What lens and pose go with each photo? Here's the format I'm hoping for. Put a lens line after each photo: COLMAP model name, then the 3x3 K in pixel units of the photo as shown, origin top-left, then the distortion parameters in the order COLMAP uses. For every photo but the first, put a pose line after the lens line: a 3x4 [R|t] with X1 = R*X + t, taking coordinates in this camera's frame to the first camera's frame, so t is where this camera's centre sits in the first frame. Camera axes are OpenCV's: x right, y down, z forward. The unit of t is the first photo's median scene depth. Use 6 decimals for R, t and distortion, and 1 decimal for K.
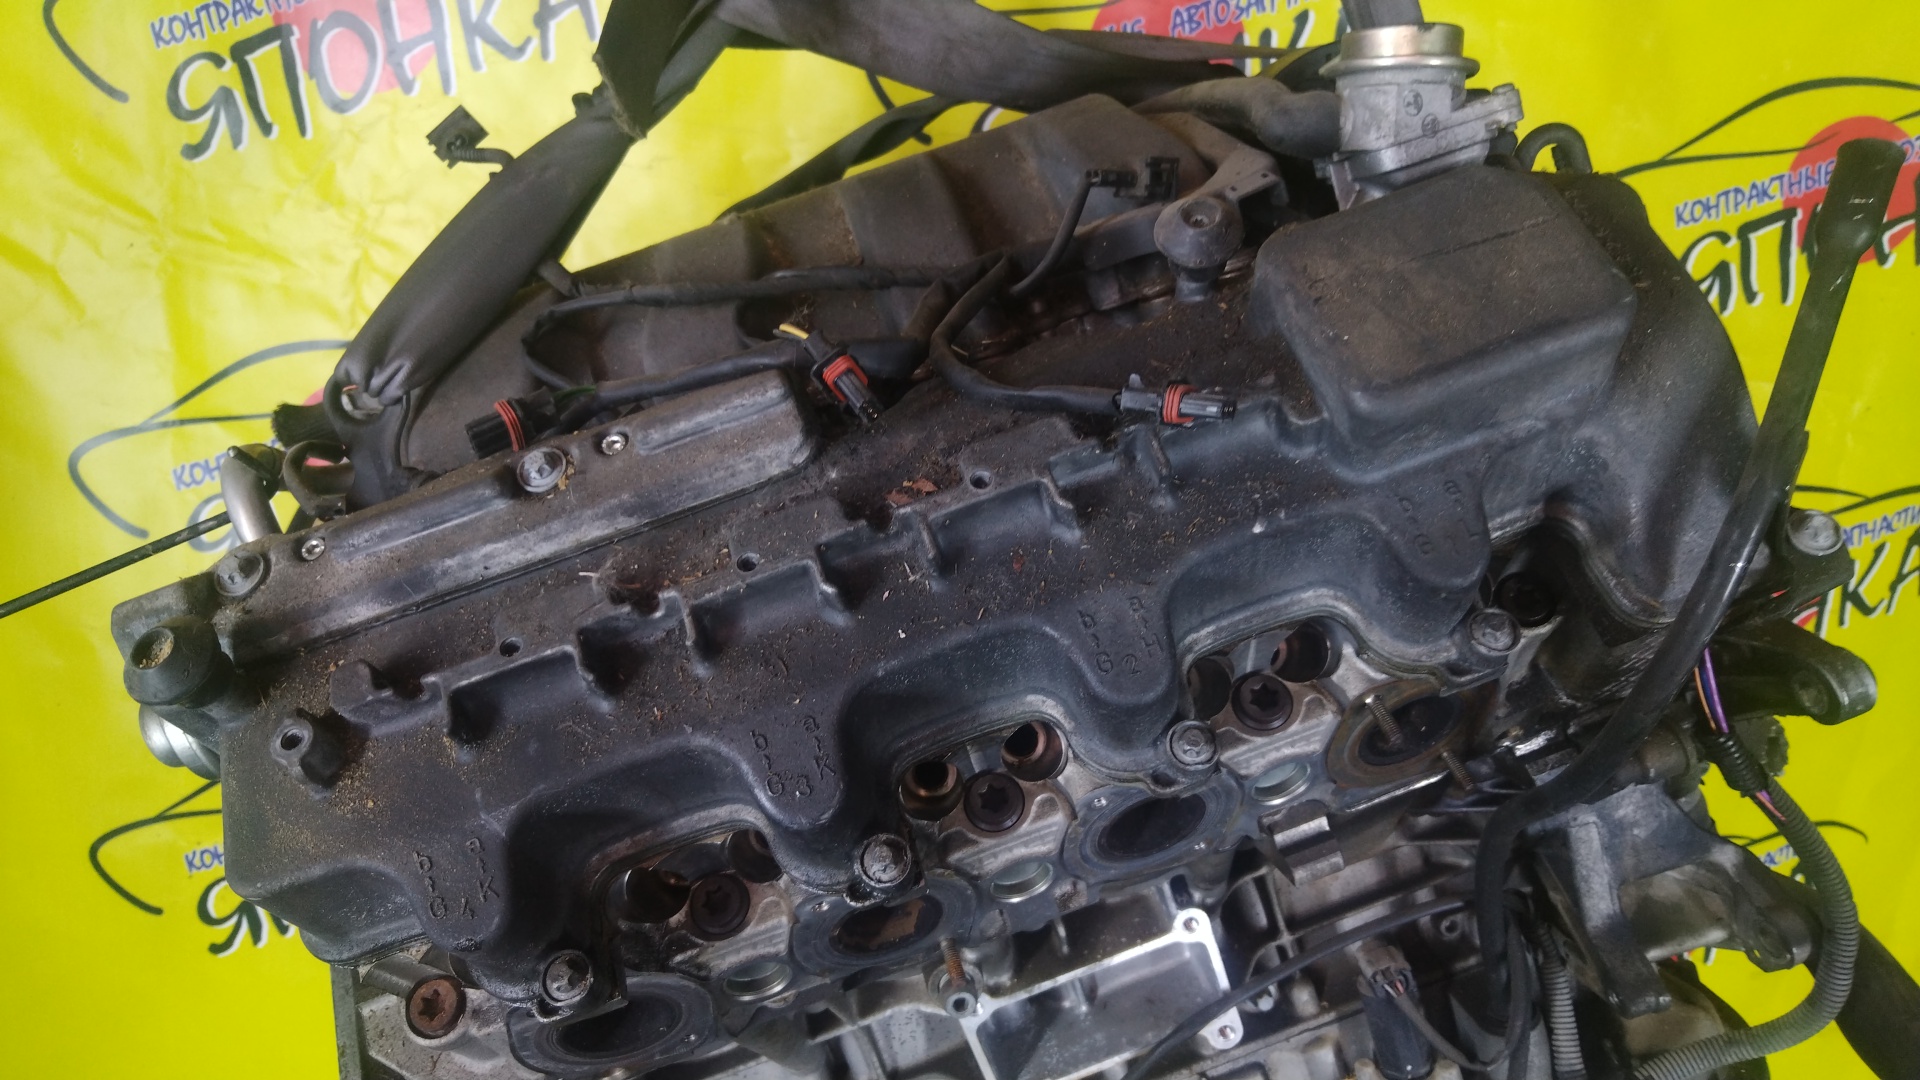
lens RADIAL K [[1586.7, 0, 955.5], [0, 1586.7, 534.5], [0, 0, 1]] dist [-0.017561, -0.010089]
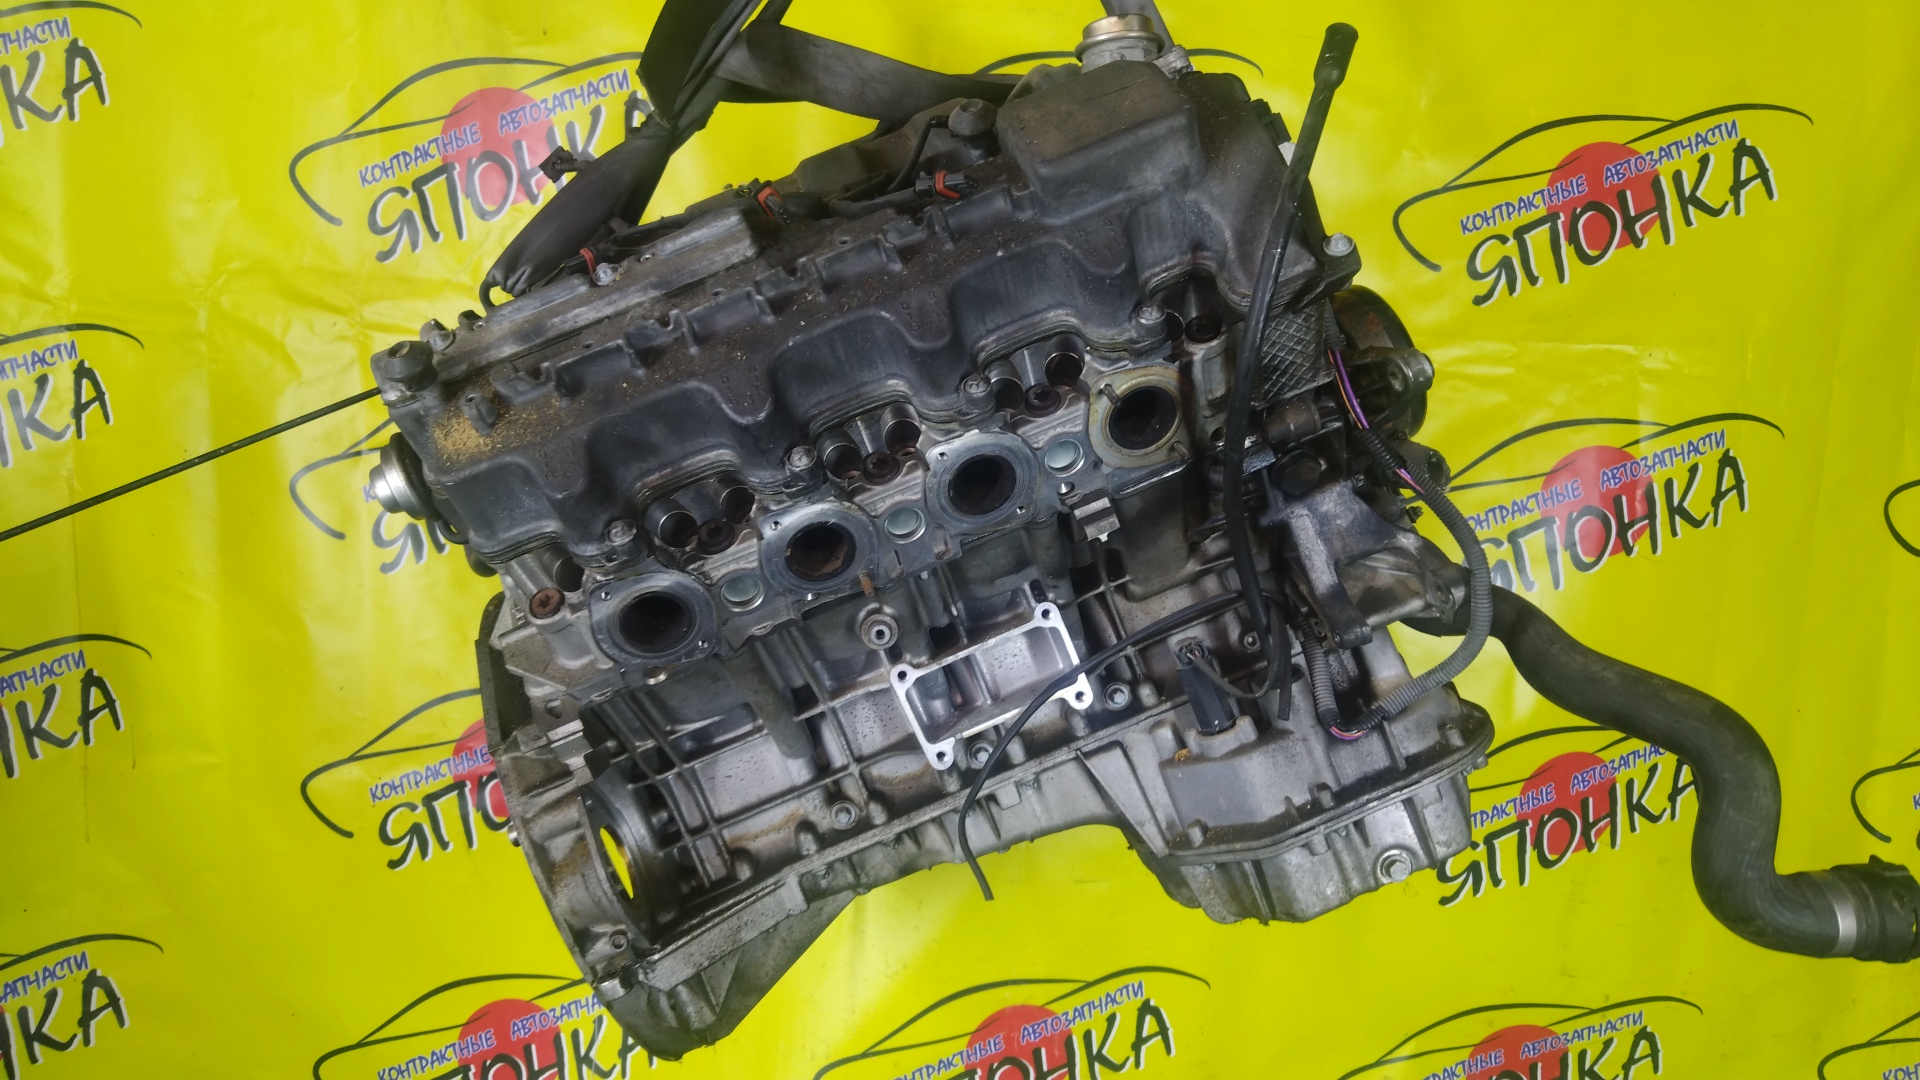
lens RADIAL K [[1723.6, 0, 960.0], [0, 1723.6, 540.0], [0, 0, 1]] dist [-0.041194, 0.000344]
pose [[0.994610, -0.067598, -0.078626, 0.254724], [0.049637, 0.976152, -0.211336, 0.658693], [0.091037, 0.206294, 0.974246, -0.750388]]
